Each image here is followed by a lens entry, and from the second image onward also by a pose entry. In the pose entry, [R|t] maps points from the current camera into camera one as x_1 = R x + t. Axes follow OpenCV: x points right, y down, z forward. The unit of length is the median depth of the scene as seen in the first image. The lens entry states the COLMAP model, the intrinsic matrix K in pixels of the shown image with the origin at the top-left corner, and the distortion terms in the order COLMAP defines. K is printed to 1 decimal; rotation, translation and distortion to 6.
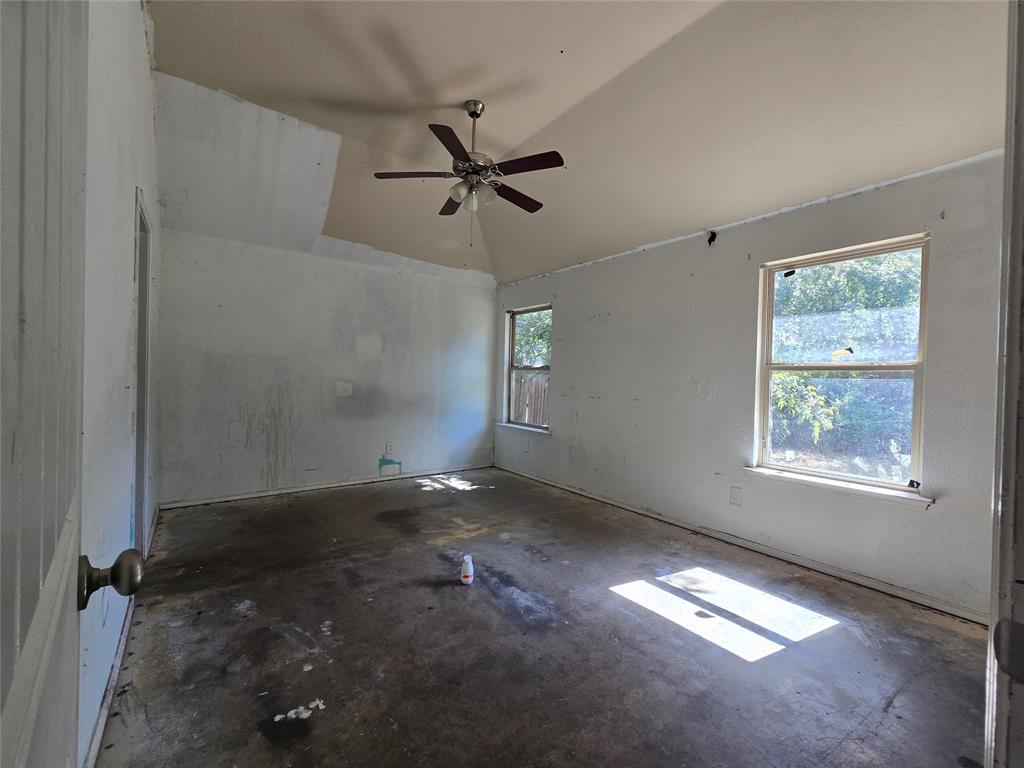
lens RADIAL K [[412.8, 0, 512.0], [0, 412.8, 384.0], [0, 0, 1]] dist [0.000477, 0.000340]
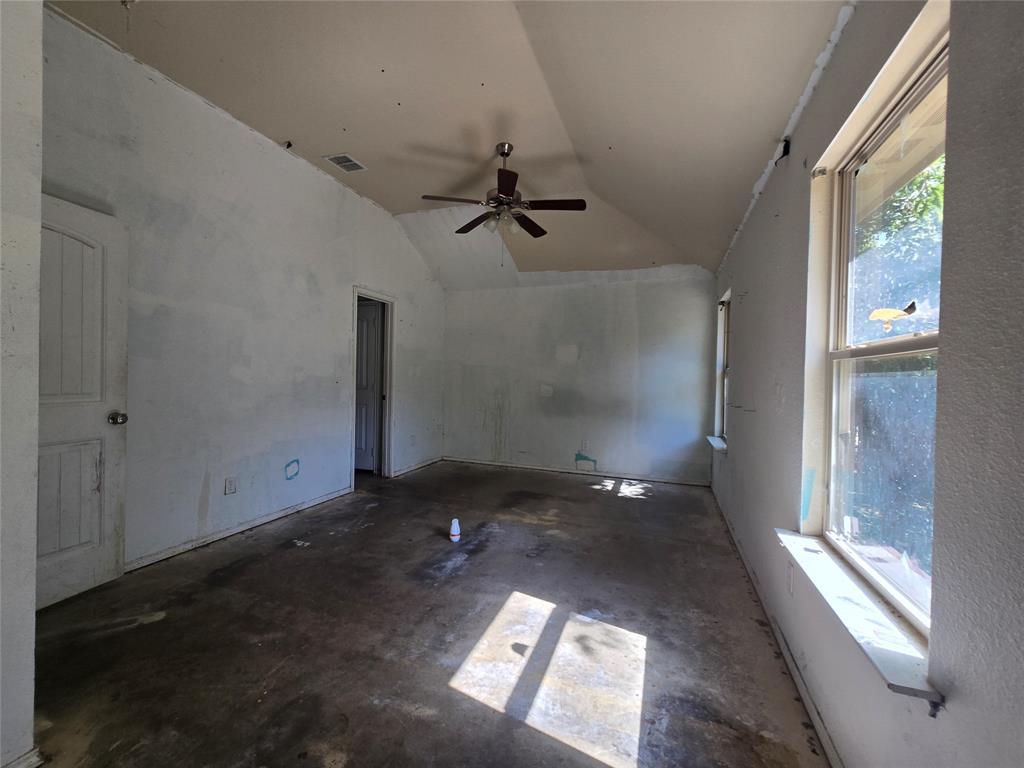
lens RADIAL K [[412.8, 0, 512.0], [0, 412.8, 384.0], [0, 0, 1]] dist [0.000477, 0.000340]
pose [[0.553999, 0.002724, -0.832513, 0.897315], [-0.022678, 0.999673, -0.011820, 0.014270], [0.832208, 0.025428, 0.553880, 0.381084]]
